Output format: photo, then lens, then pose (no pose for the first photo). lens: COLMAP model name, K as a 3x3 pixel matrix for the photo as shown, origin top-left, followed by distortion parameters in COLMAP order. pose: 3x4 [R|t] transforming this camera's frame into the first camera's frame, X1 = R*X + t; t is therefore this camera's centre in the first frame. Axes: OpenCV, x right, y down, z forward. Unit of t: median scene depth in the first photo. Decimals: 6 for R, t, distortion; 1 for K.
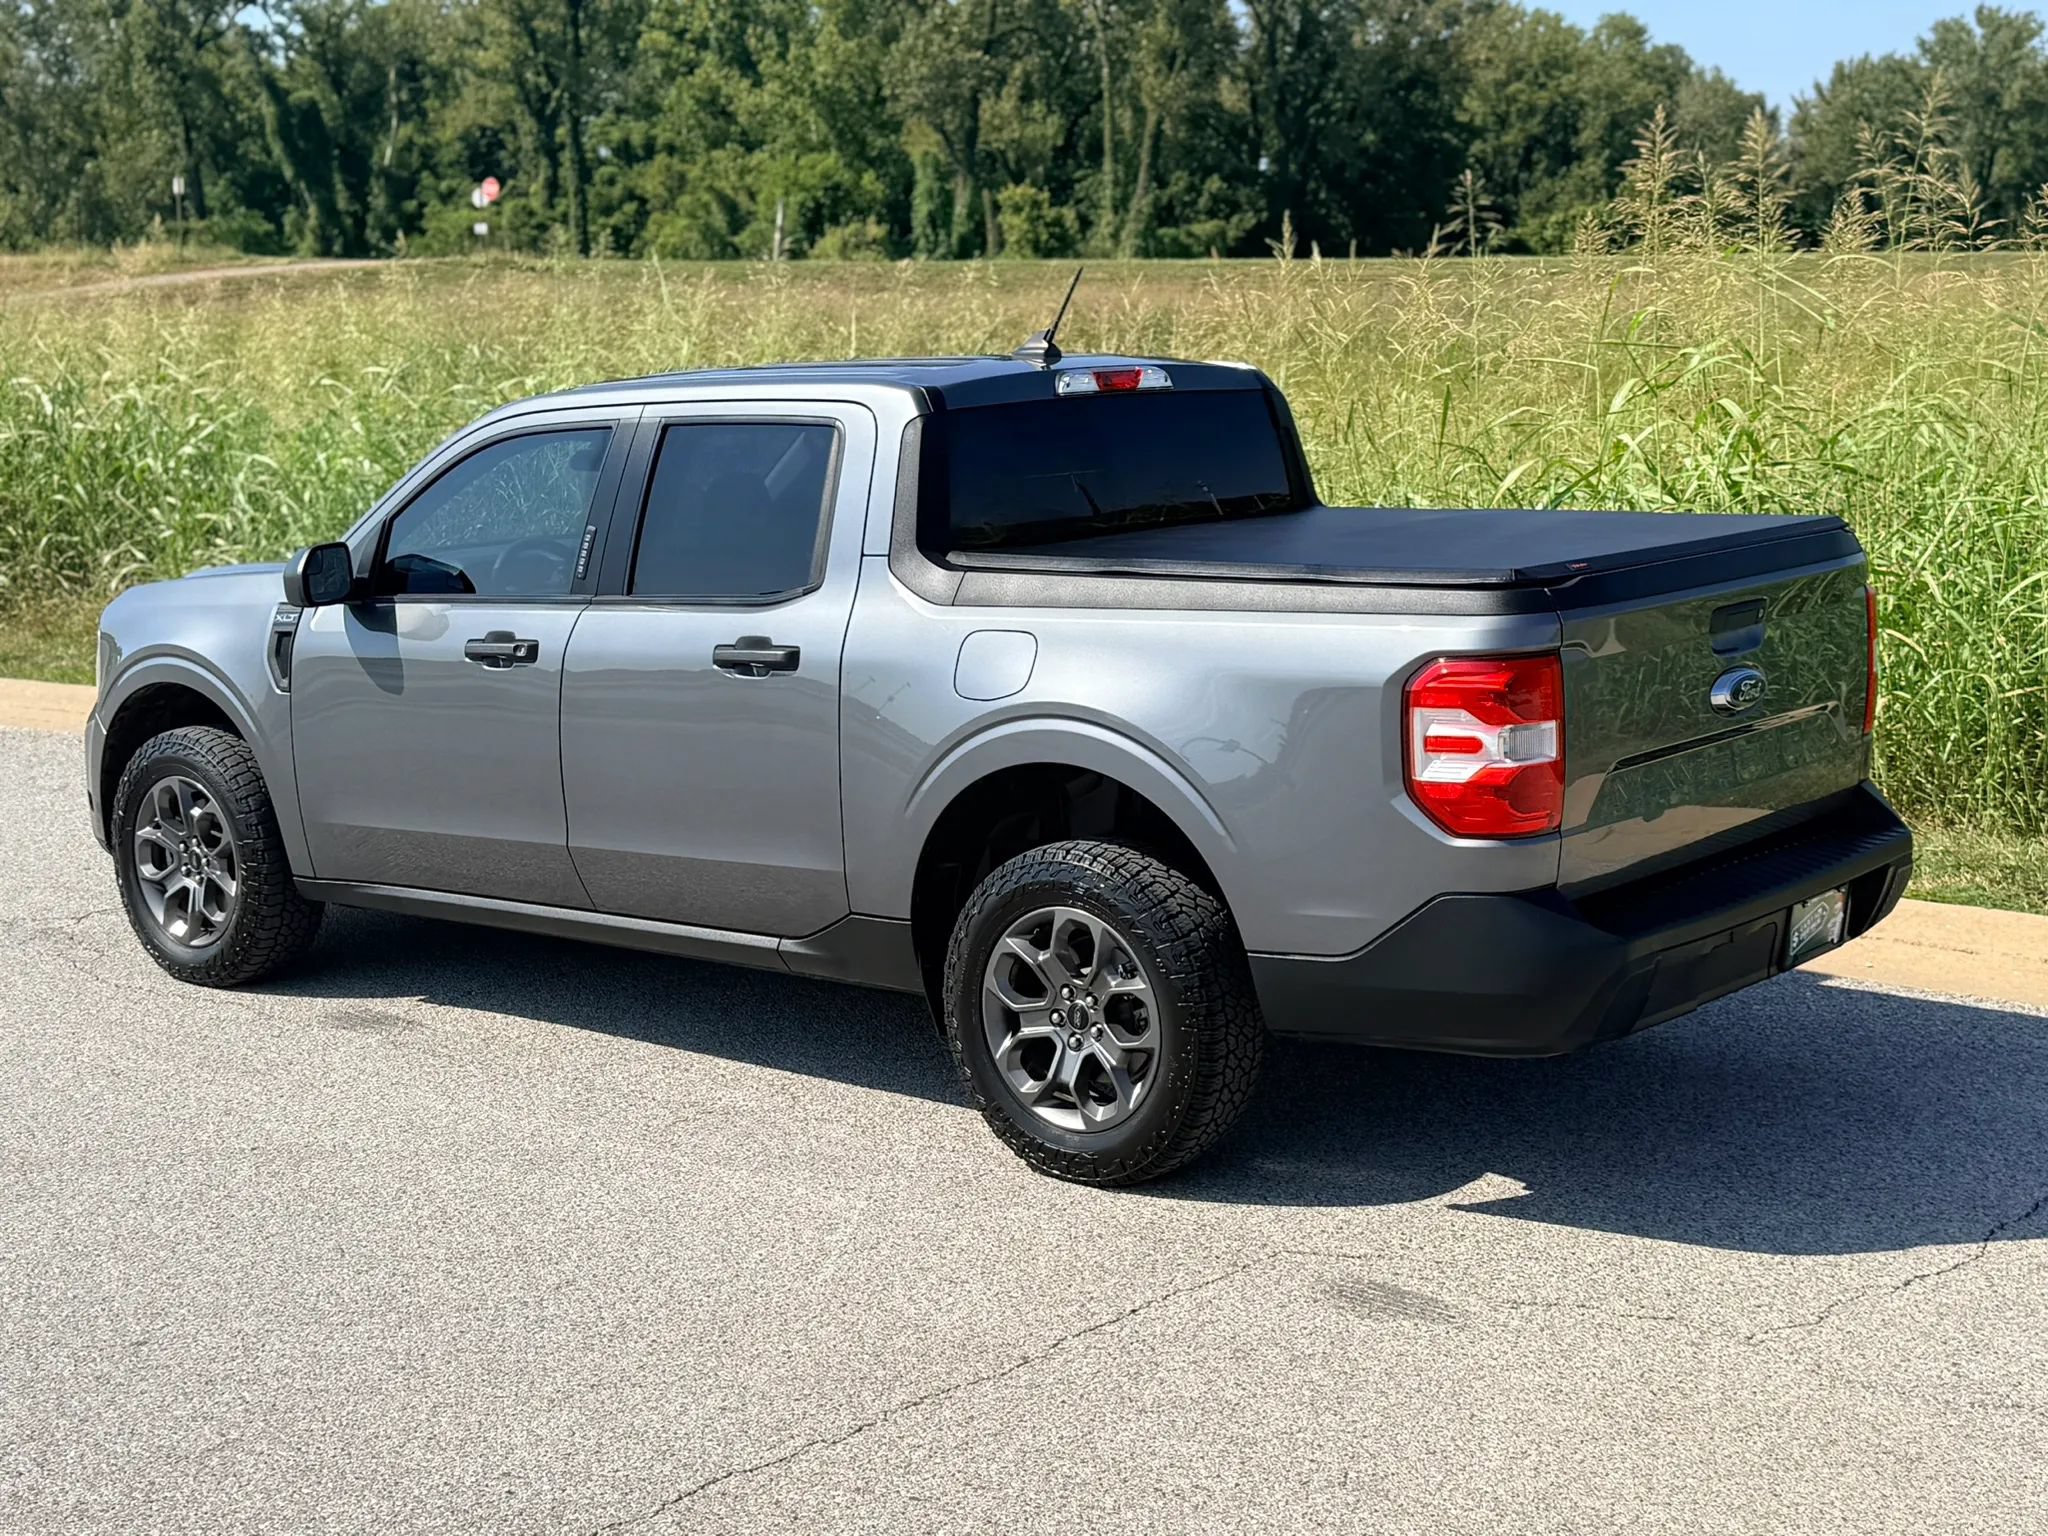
lens RADIAL K [[2794.0, 0, 1024.0], [0, 2794.0, 768.0], [0, 0, 1]] dist [0.184332, -0.368574]
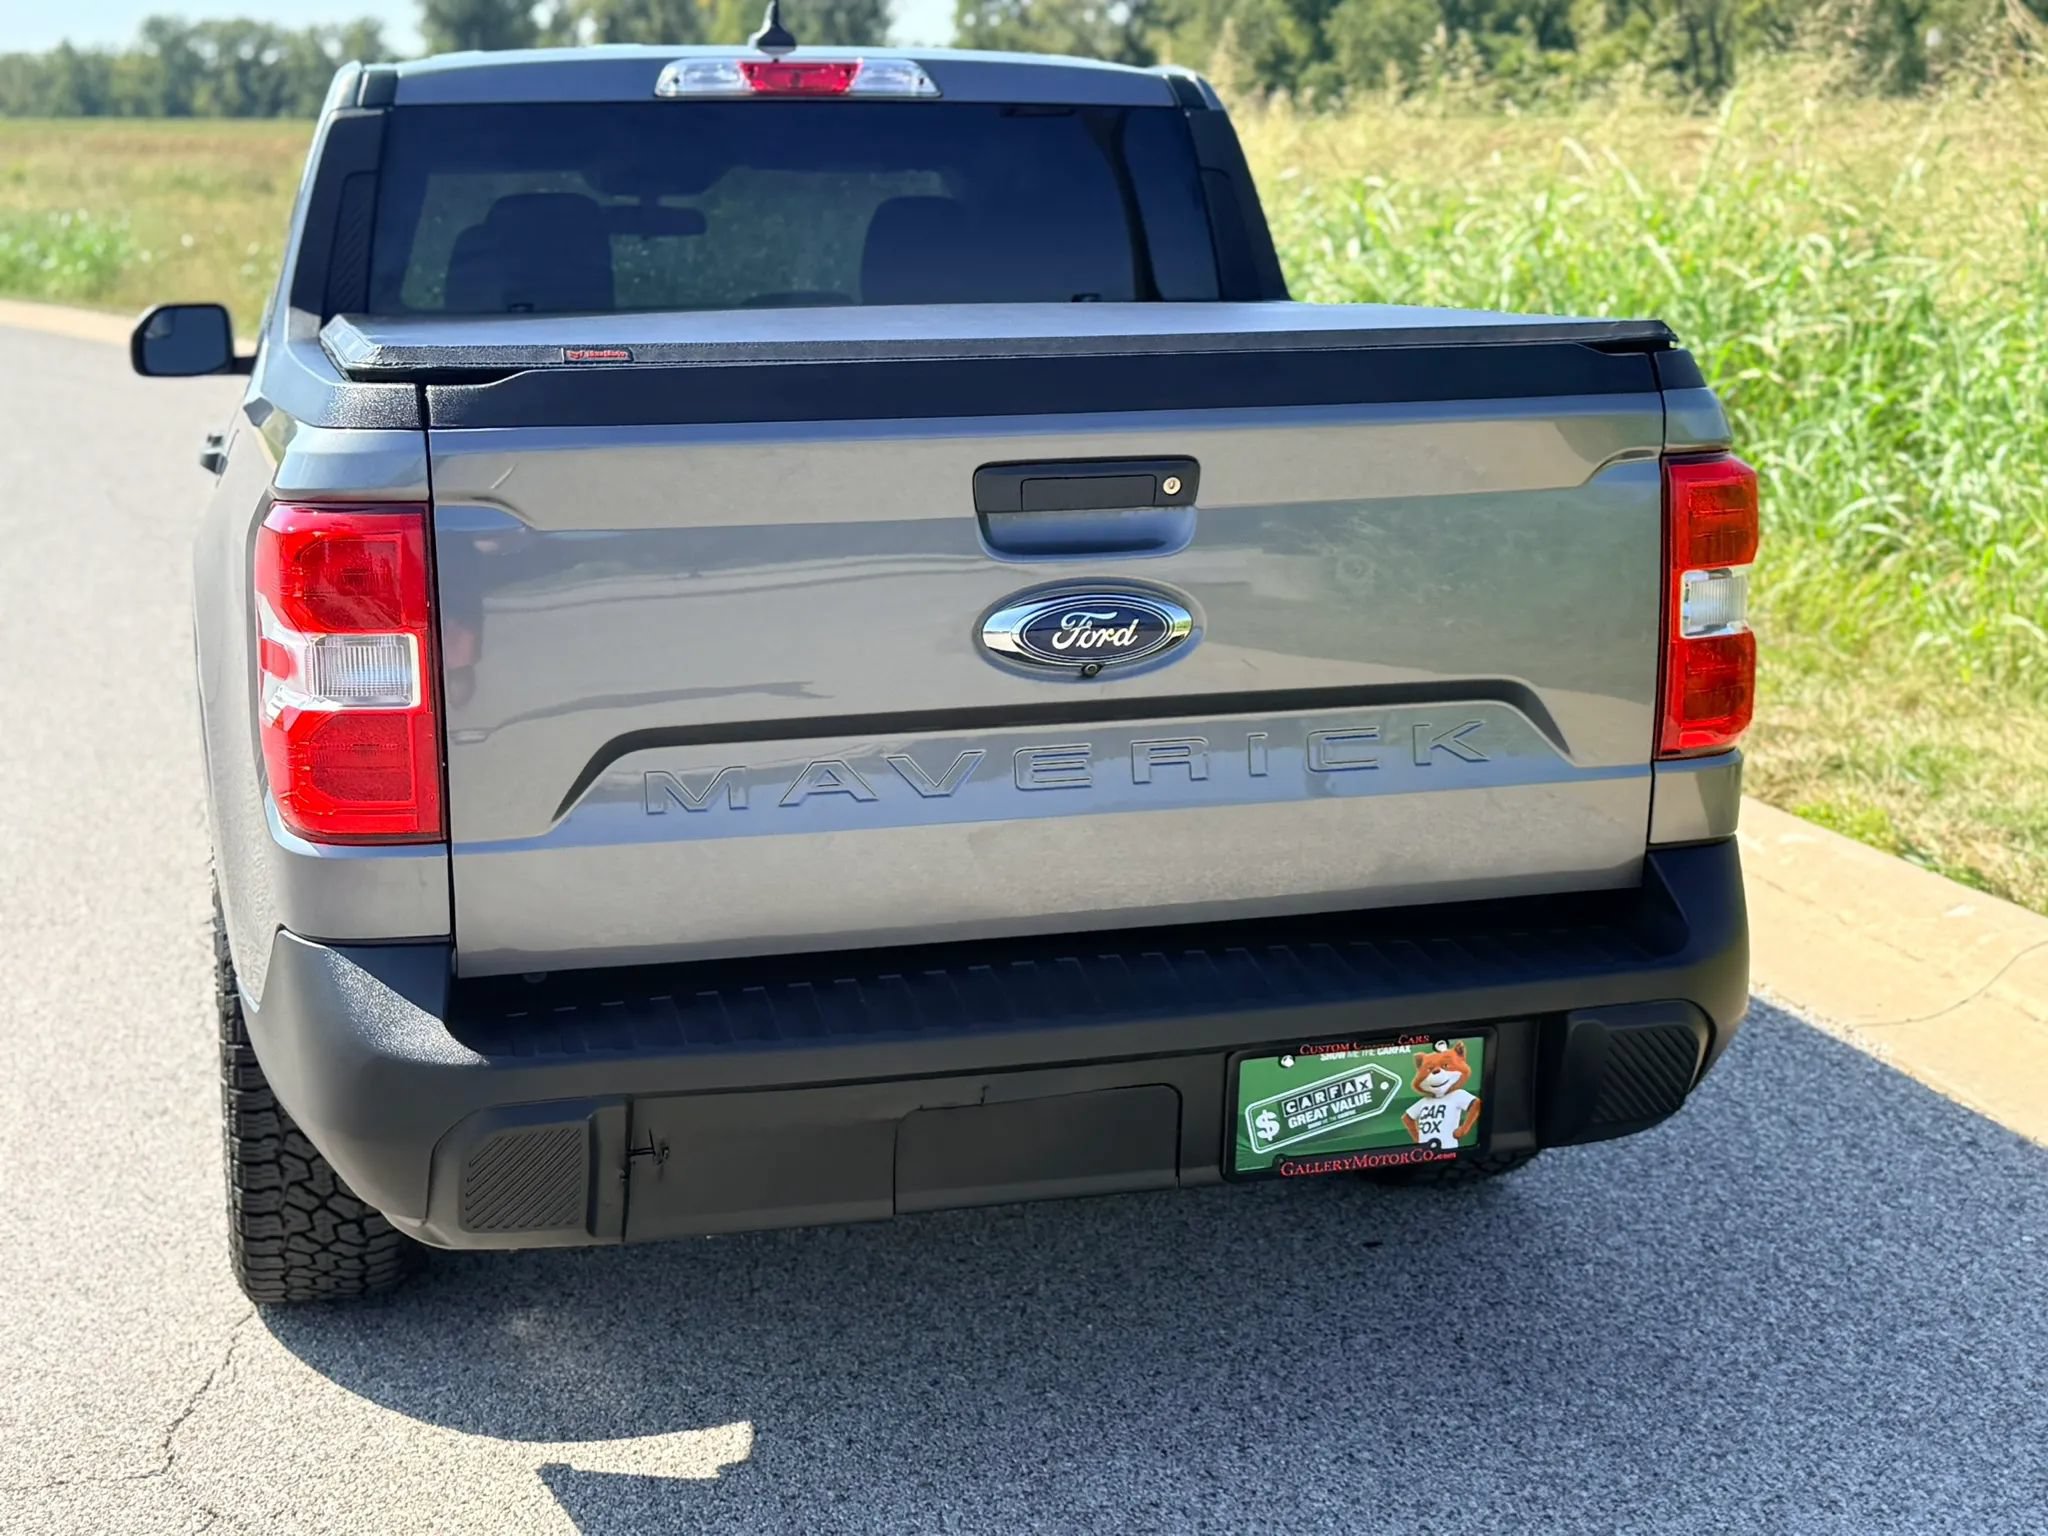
lens RADIAL K [[2844.2, 0, 1024.0], [0, 2844.2, 768.0], [0, 0, 1]] dist [0.188614, -0.390085]
pose [[0.816298, 0.124033, -0.564158, 0.531214], [-0.101190, 0.992277, 0.071742, -0.037947], [0.568699, -0.001476, 0.822544, 0.552058]]
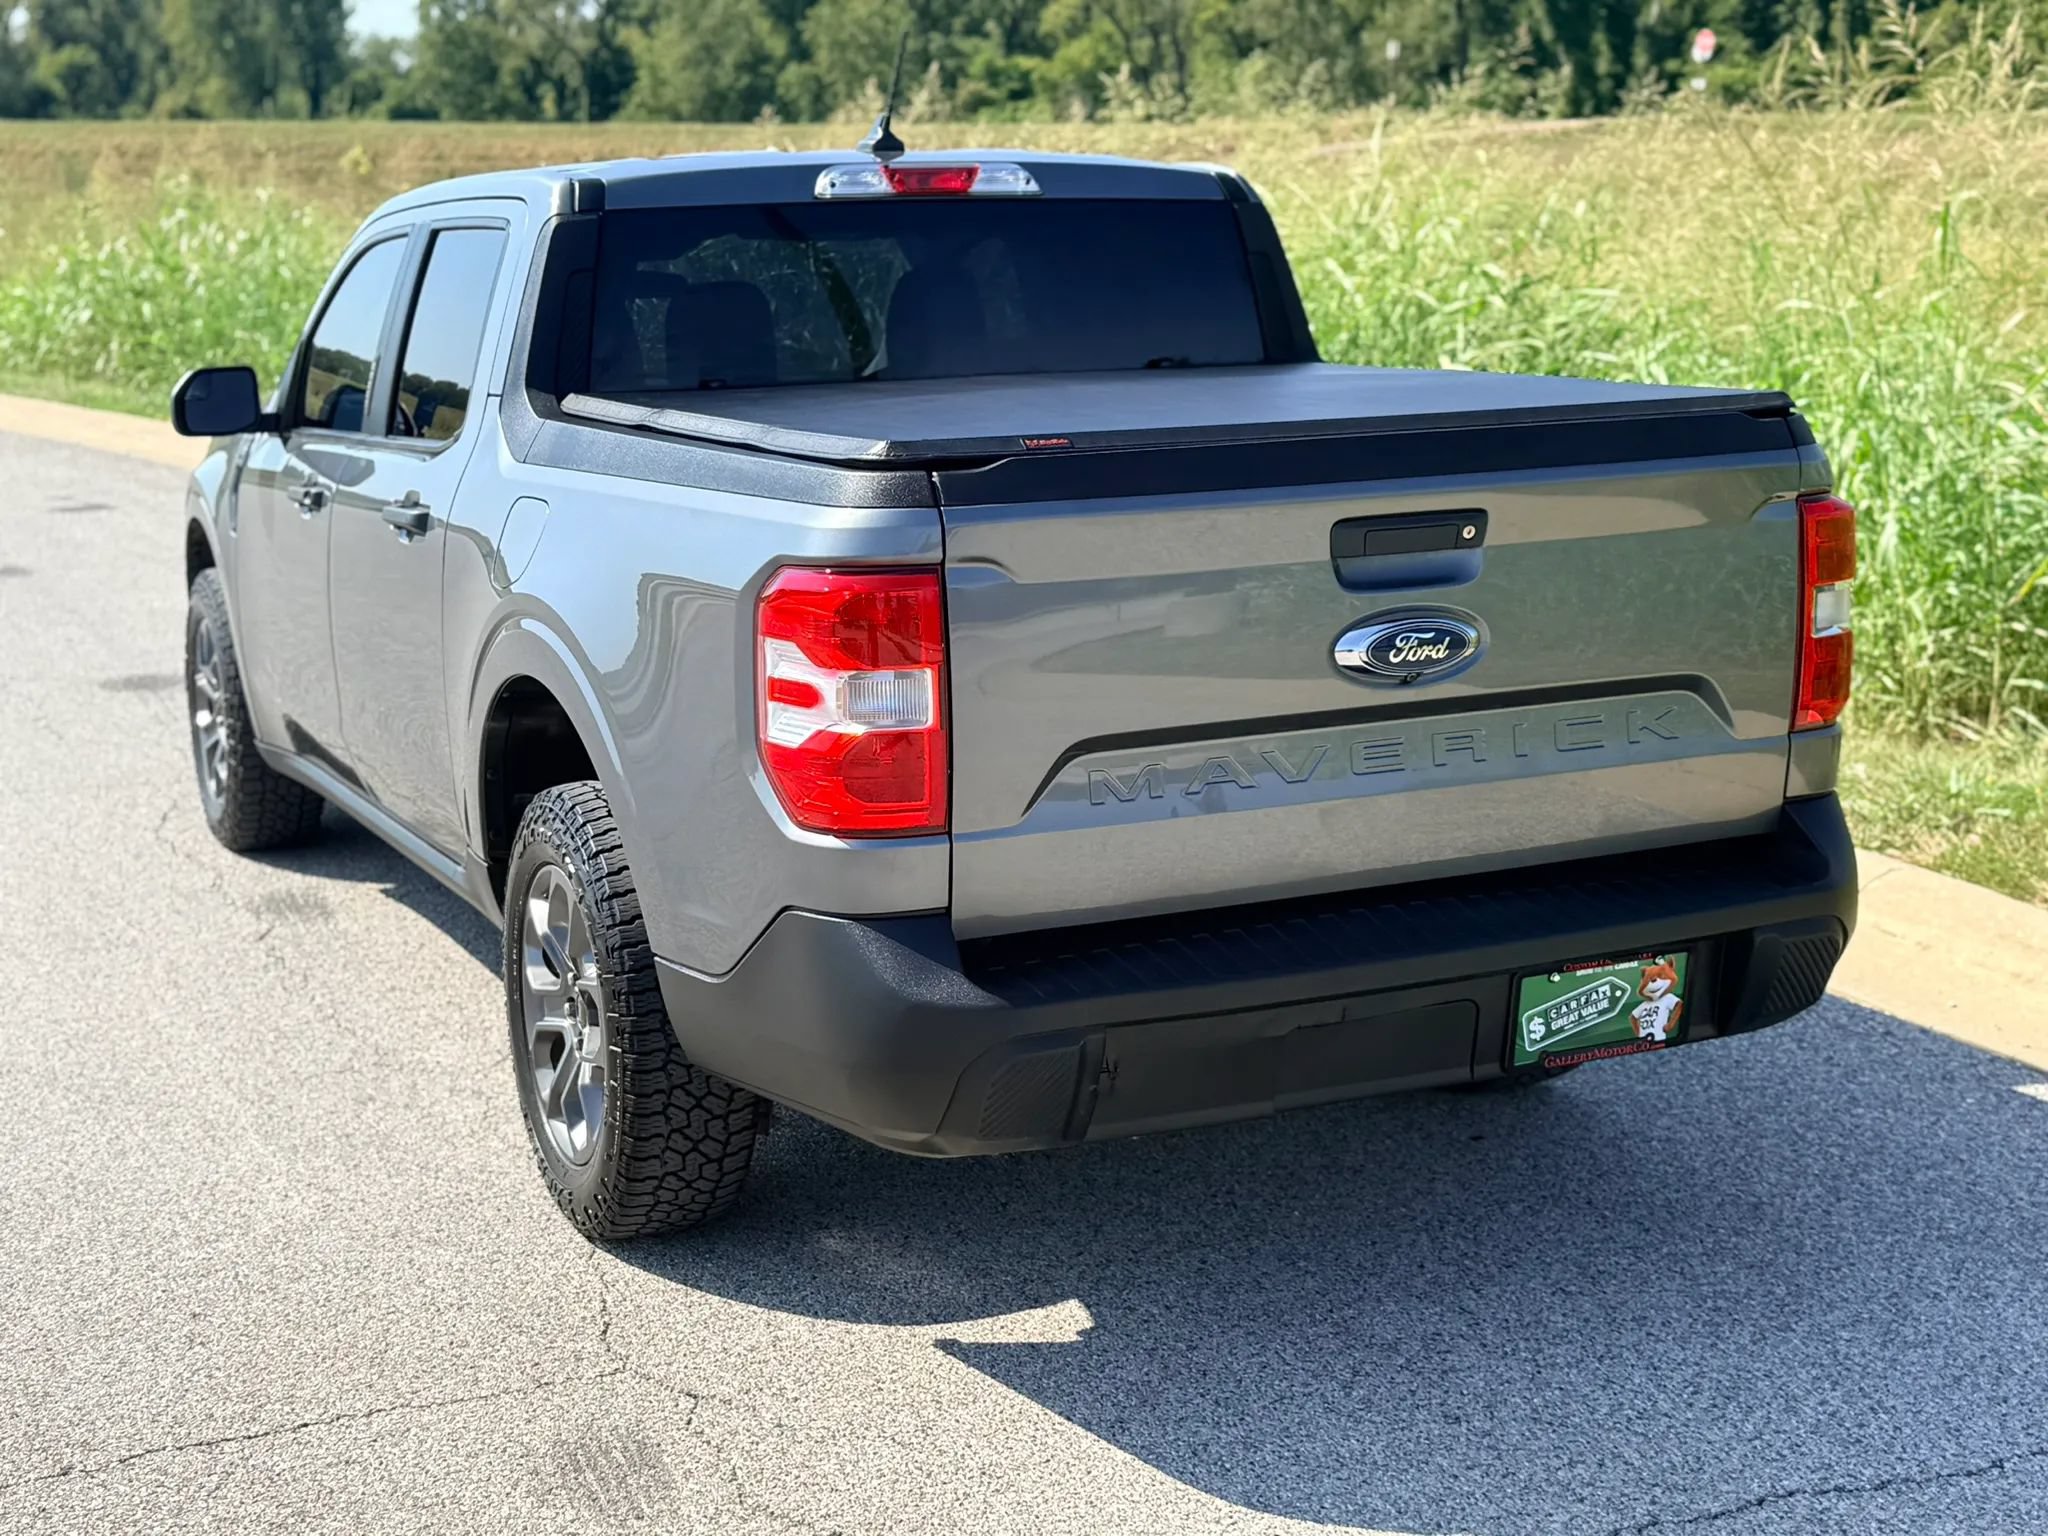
lens RADIAL K [[2837.6, 0, 1027.0], [0, 2837.6, 795.8], [0, 0, 1]] dist [0.195425, -0.383713]
pose [[0.907315, 0.093474, -0.409929, 0.440467], [-0.072506, 0.995153, 0.066440, -0.030100], [0.414152, -0.030560, 0.909694, 0.346781]]
